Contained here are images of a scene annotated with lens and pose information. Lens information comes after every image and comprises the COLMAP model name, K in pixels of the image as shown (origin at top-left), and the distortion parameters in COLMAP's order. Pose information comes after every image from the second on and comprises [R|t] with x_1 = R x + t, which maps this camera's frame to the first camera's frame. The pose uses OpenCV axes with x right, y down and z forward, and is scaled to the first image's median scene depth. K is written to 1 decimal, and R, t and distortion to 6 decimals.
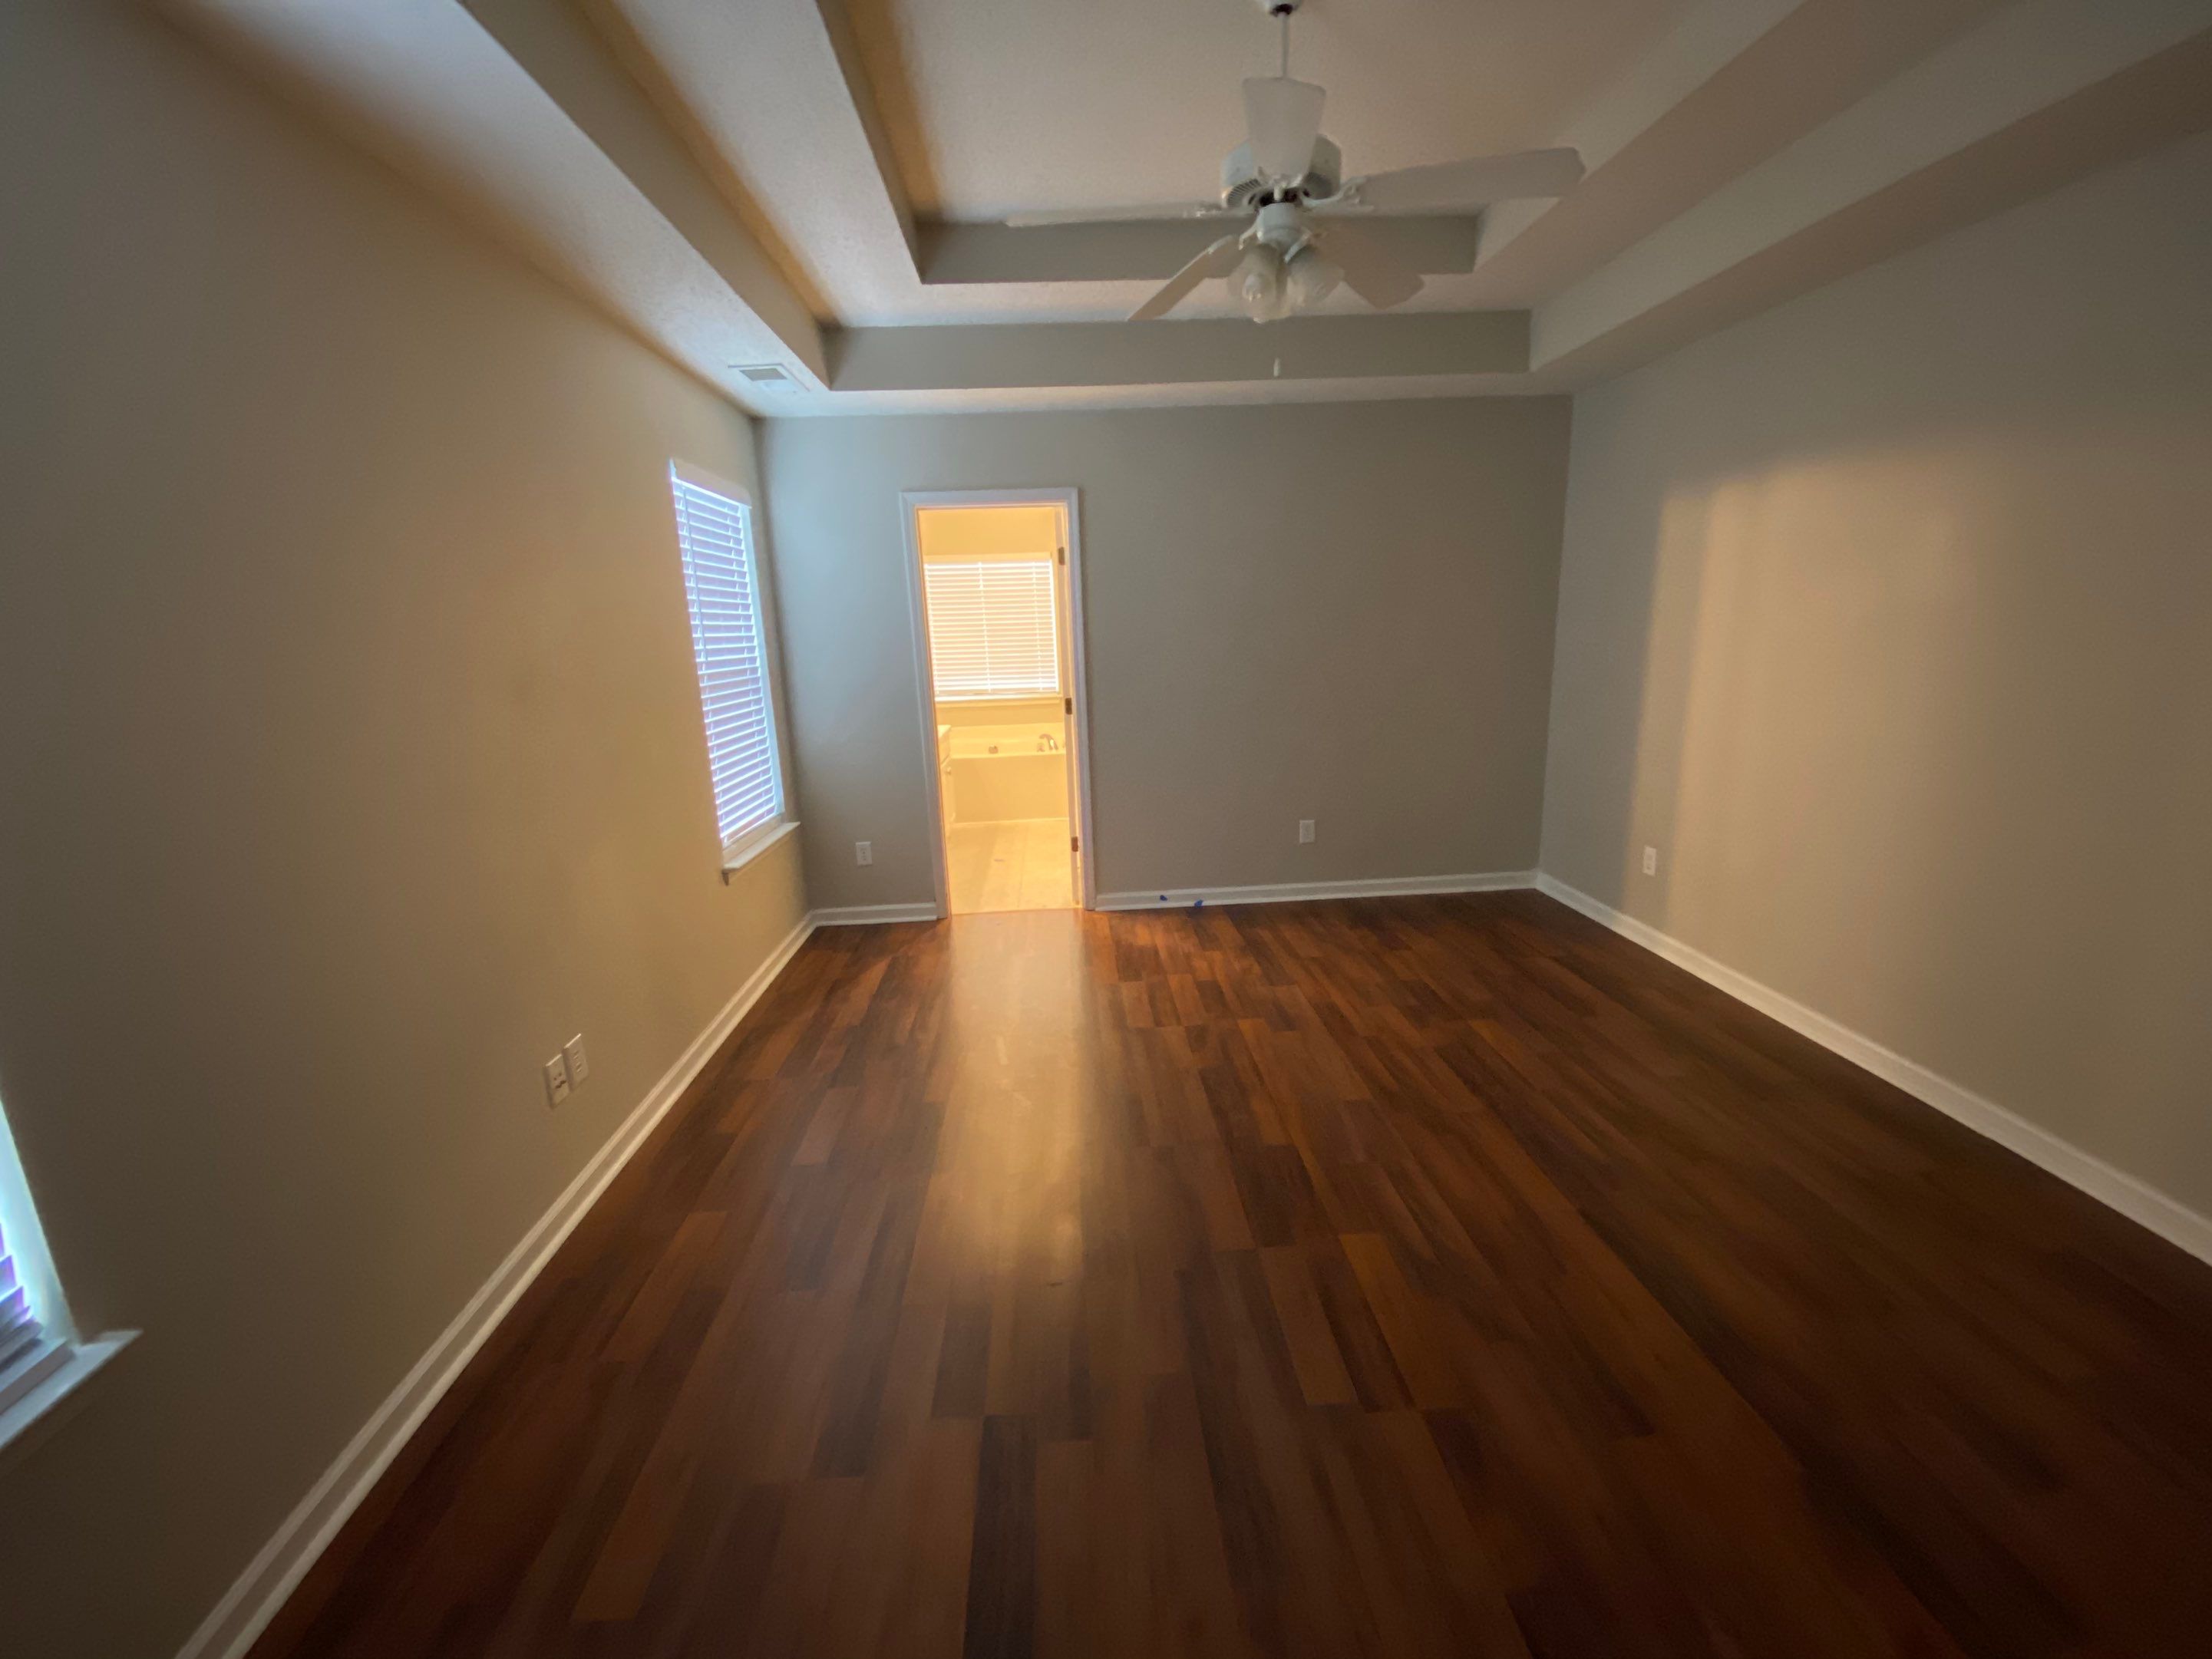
lens RADIAL K [[897.6, 0, 1106.5], [0, 897.6, 828.2], [0, 0, 1]] dist [0.003720, -0.000206]
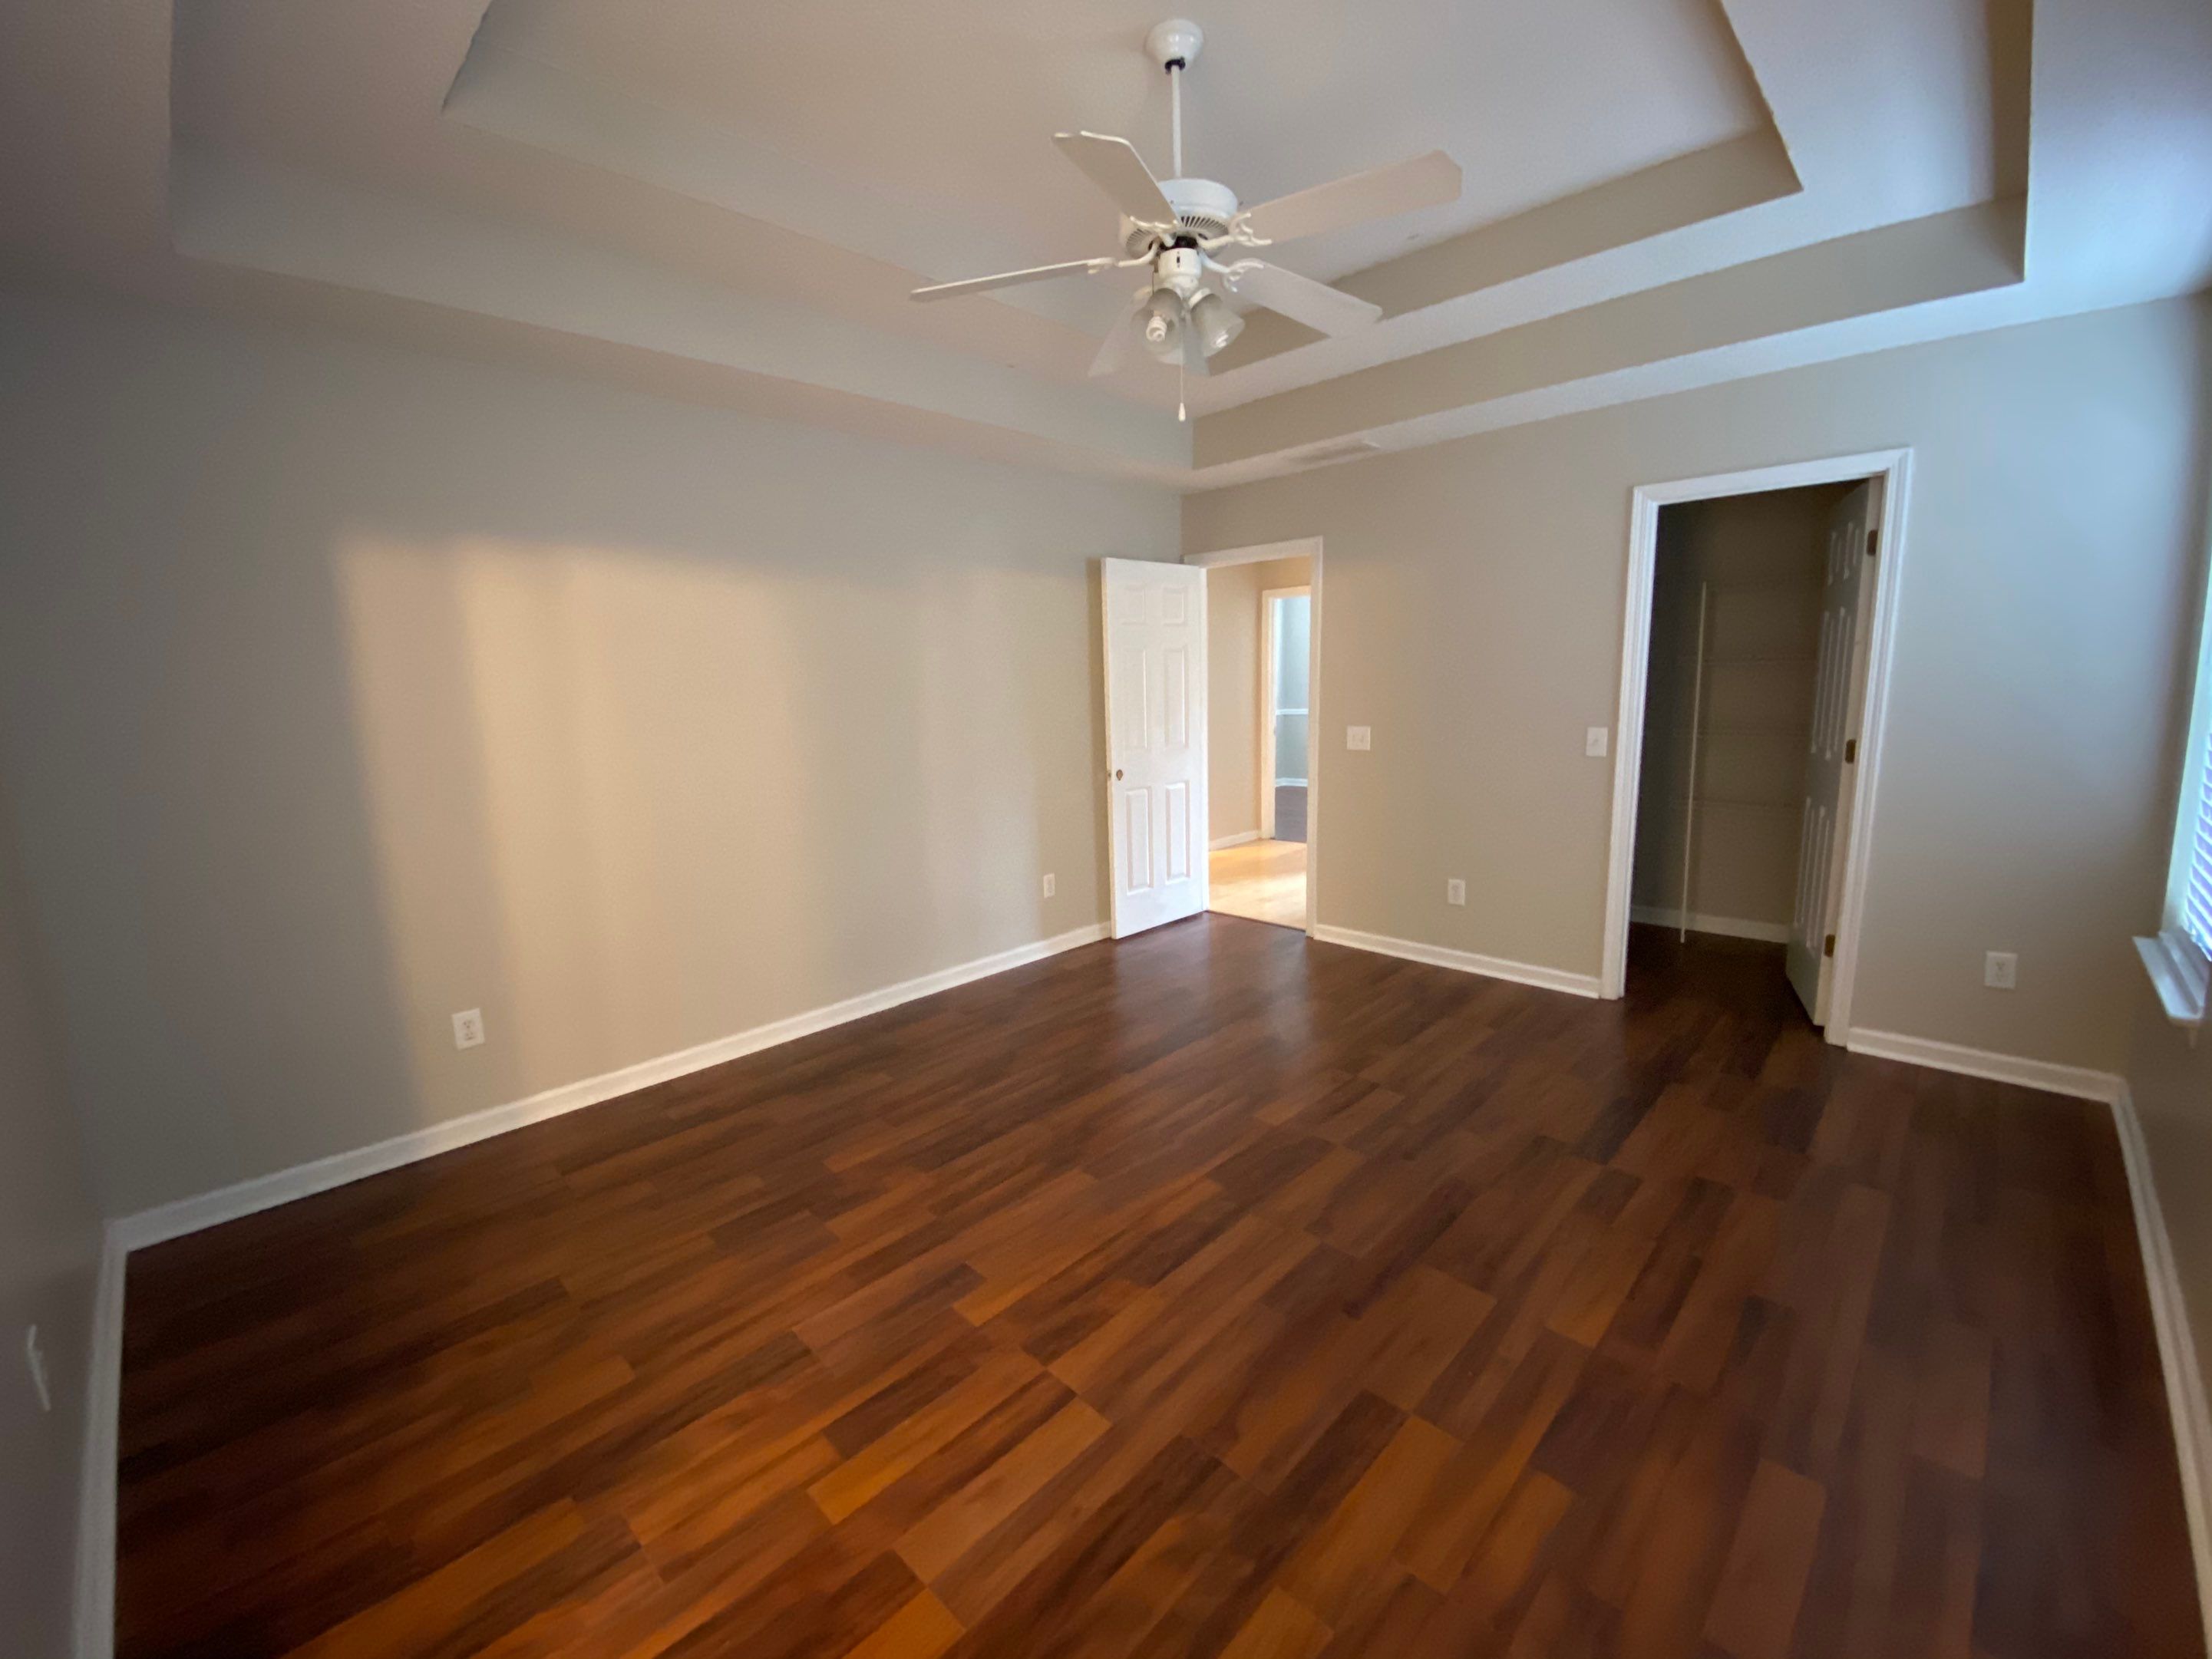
lens RADIAL K [[897.6, 0, 1099.2], [0, 897.6, 826.5], [0, 0, 1]] dist [0.003720, -0.000206]
pose [[-0.673430, -0.063647, 0.736506, -0.316119], [0.215906, 0.935915, 0.278294, -0.237129], [-0.707020, 0.346427, -0.616531, 1.140966]]
